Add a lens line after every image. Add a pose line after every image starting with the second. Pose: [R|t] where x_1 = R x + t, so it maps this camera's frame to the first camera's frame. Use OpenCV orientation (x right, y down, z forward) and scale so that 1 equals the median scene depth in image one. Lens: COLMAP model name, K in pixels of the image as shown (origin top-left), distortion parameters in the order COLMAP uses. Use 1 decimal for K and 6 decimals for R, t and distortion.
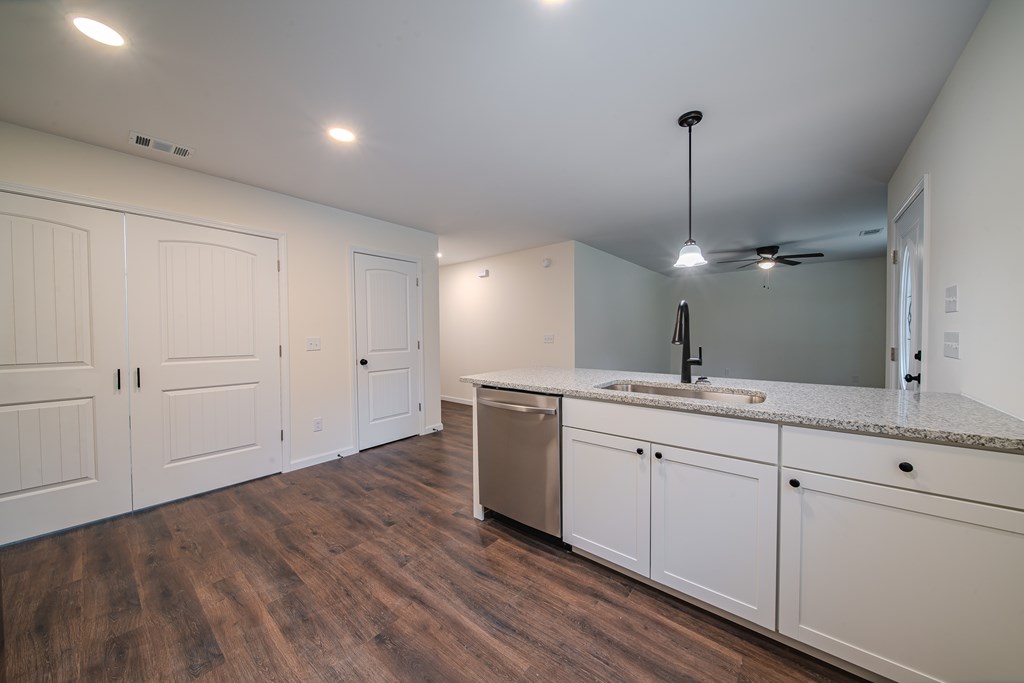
lens RADIAL K [[357.8, 0, 512.0], [0, 357.8, 341.5], [0, 0, 1]] dist [-0.000244, -0.000023]
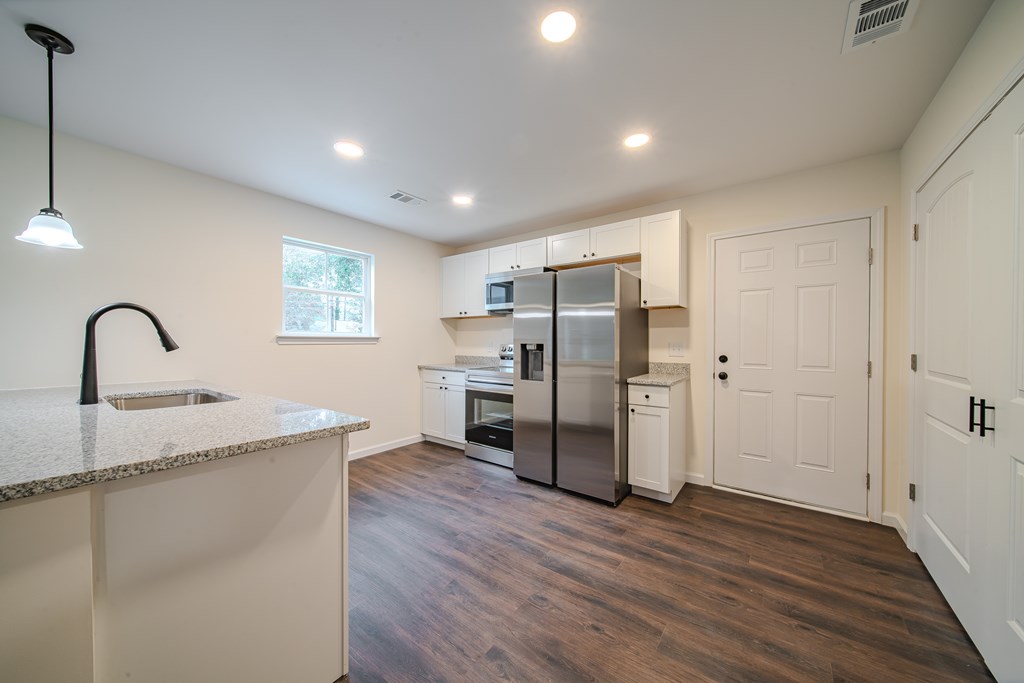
lens RADIAL K [[357.8, 0, 512.0], [0, 357.8, 341.5], [0, 0, 1]] dist [-0.000244, -0.000023]
pose [[-0.999005, 0.007788, -0.043907, -0.419467], [0.006741, 0.999691, 0.023942, -0.036540], [0.044080, 0.023622, -0.998749, 1.919533]]
